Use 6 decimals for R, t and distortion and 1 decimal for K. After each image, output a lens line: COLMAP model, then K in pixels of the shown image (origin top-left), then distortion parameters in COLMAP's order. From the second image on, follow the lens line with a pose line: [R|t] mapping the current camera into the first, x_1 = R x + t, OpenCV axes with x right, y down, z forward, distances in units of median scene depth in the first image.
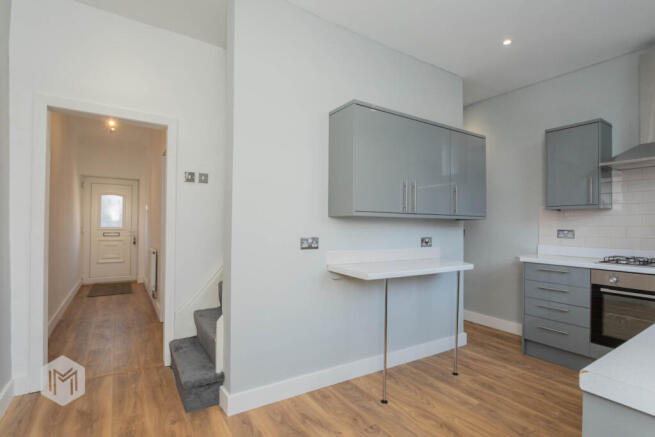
lens RADIAL K [[315.8, 0, 325.3], [0, 315.8, 220.6], [0, 0, 1]] dist [-0.003001, 0.000208]
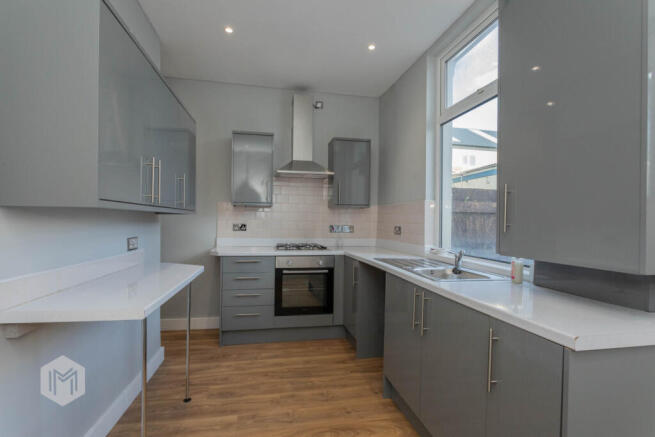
lens RADIAL K [[315.8, 0, 325.7], [0, 315.8, 221.0], [0, 0, 1]] dist [-0.003001, 0.000208]
pose [[0.385408, -0.007538, 0.922715, -0.214290], [-0.022371, 0.999596, 0.017511, -0.008031], [-0.922475, -0.027391, 0.385084, 0.361851]]
